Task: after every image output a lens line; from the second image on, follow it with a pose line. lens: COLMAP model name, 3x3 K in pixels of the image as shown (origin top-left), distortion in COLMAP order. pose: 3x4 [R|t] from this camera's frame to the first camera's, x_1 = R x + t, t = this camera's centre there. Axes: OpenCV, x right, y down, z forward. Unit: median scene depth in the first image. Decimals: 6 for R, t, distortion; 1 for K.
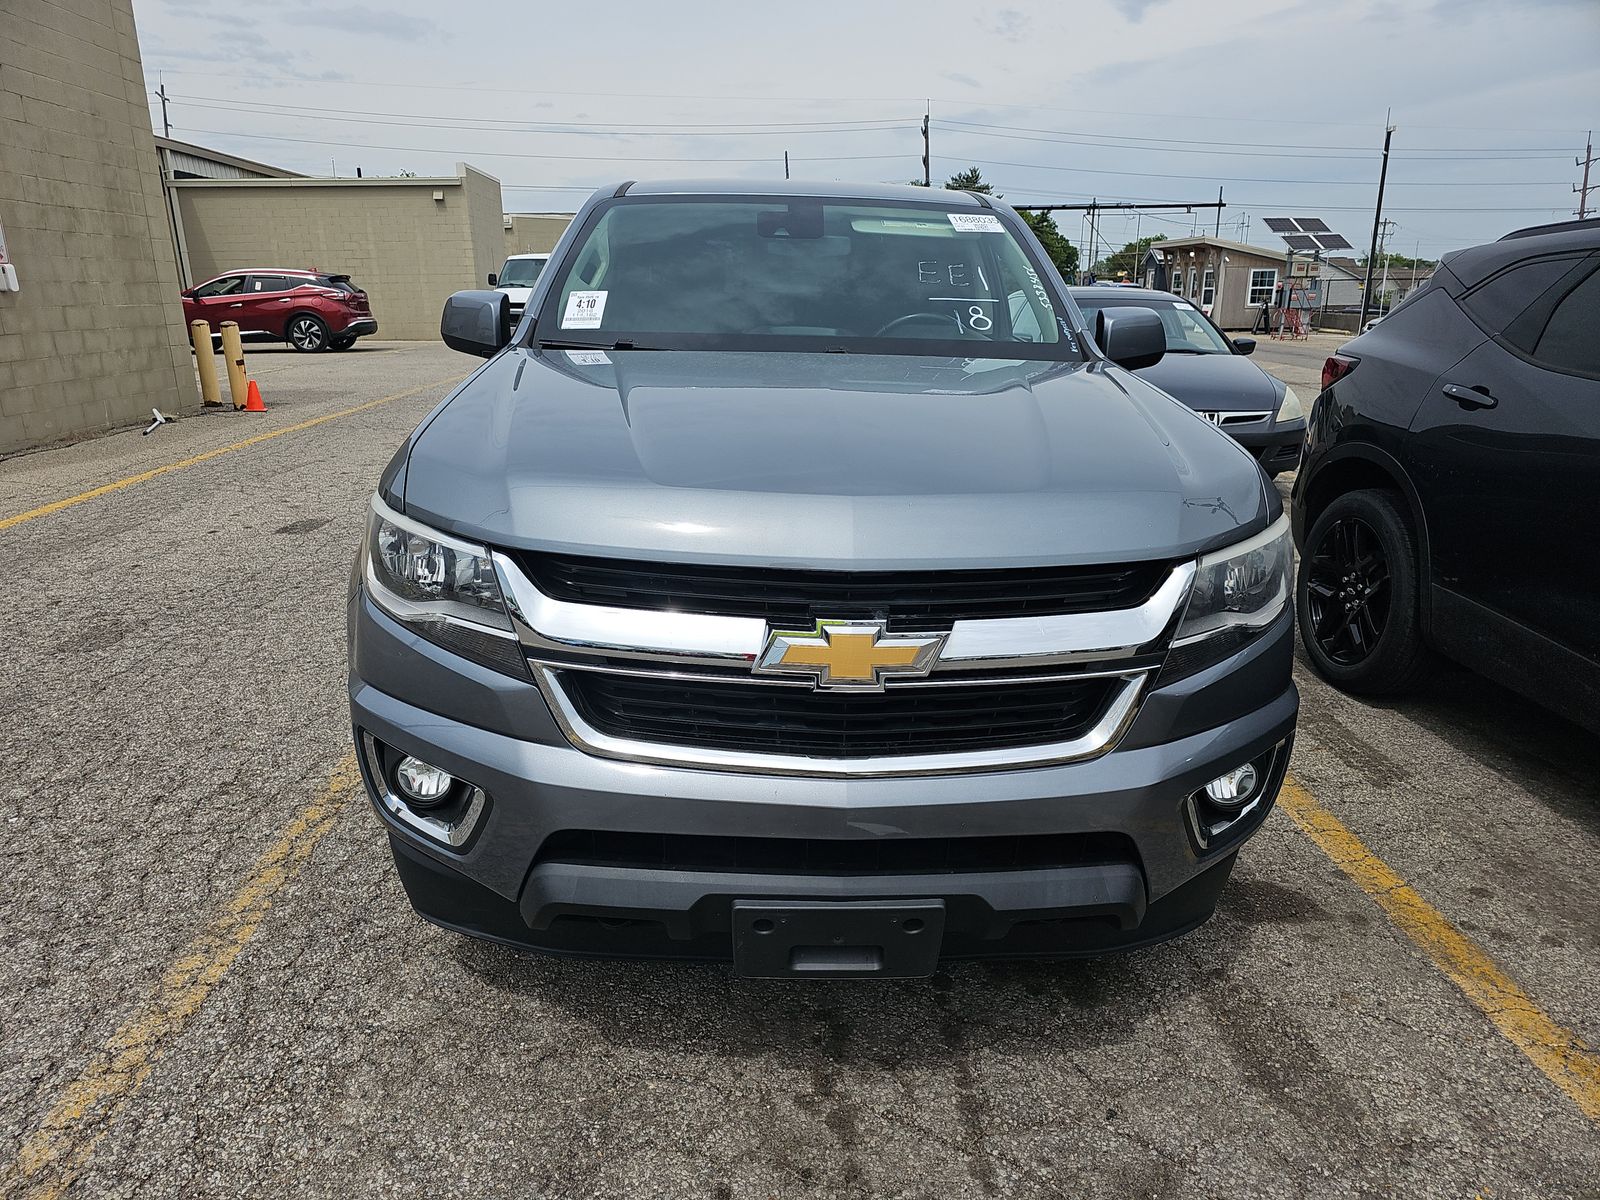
lens RADIAL K [[1071.2, 0, 802.4], [0, 1071.2, 604.7], [0, 0, 1]] dist [0.051160, -0.049057]
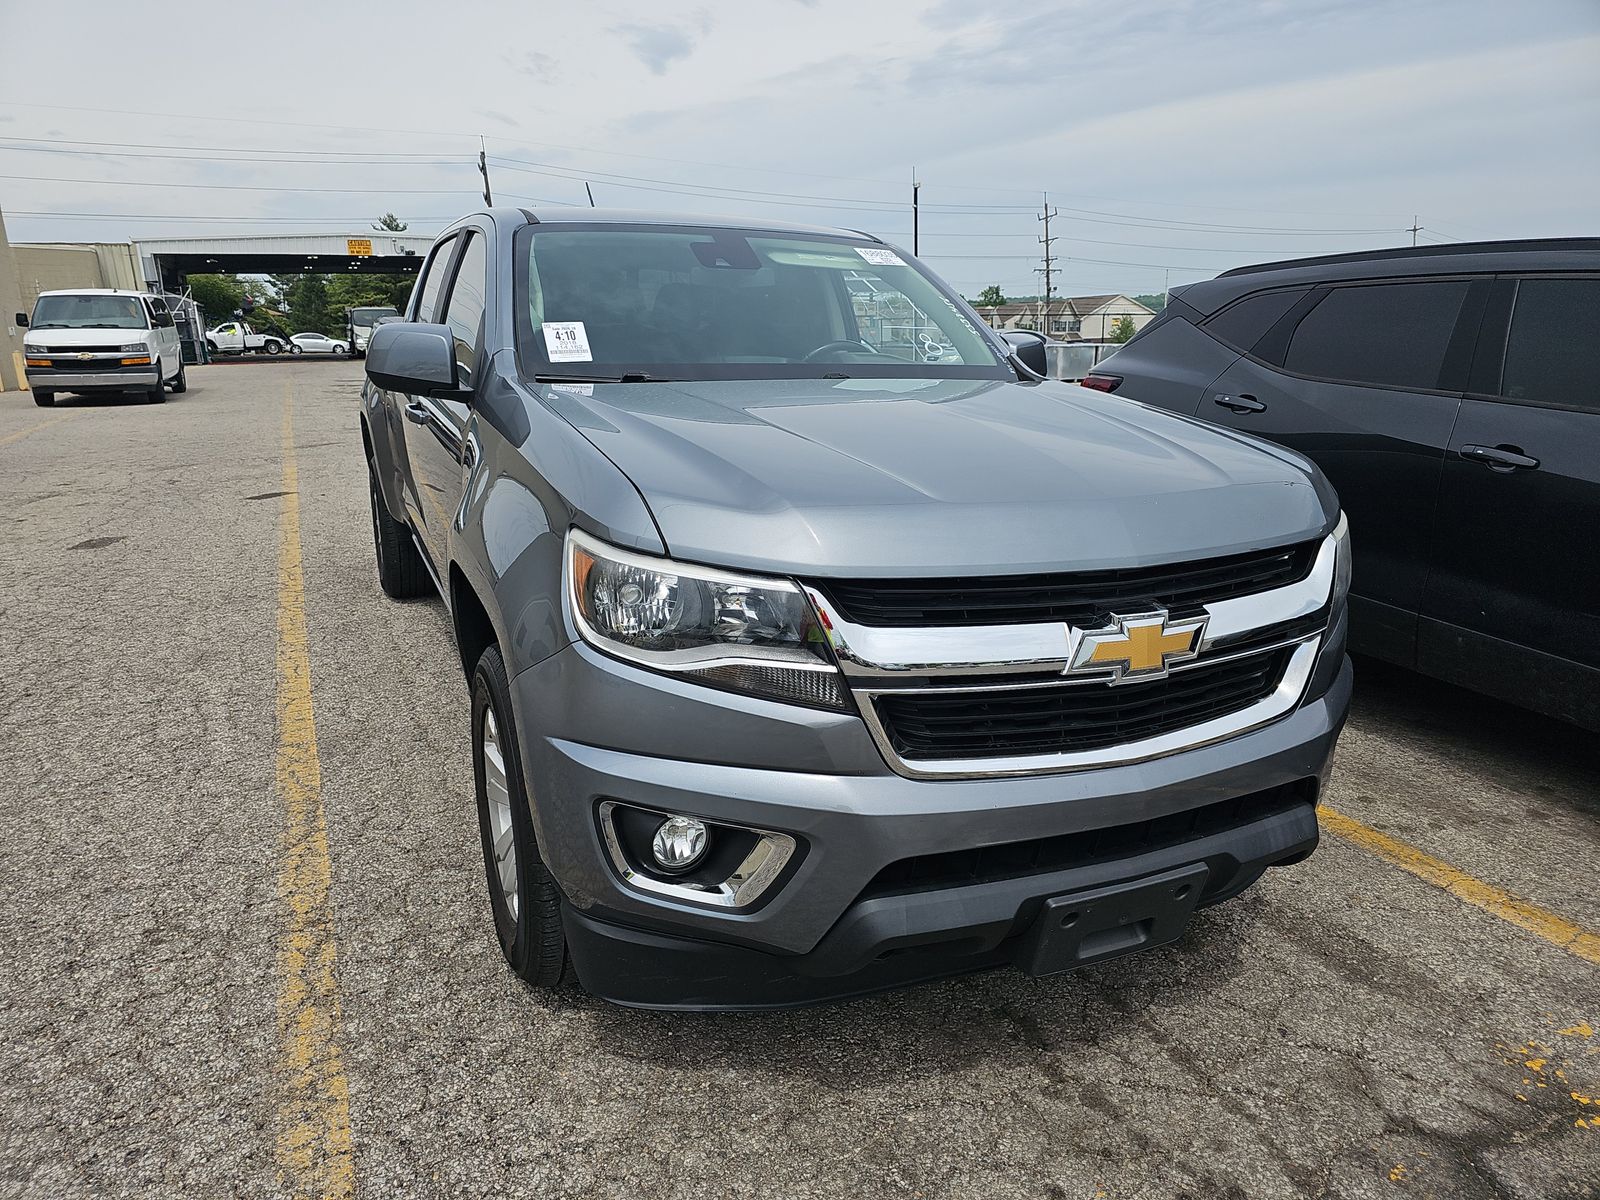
lens RADIAL K [[1071.2, 0, 802.4], [0, 1071.2, 604.7], [0, 0, 1]] dist [0.051160, -0.049057]
pose [[0.929552, -0.102906, 0.354039, -0.540452], [0.114949, 0.993285, -0.013096, -0.015823], [-0.350314, 0.052869, 0.935139, 0.094780]]
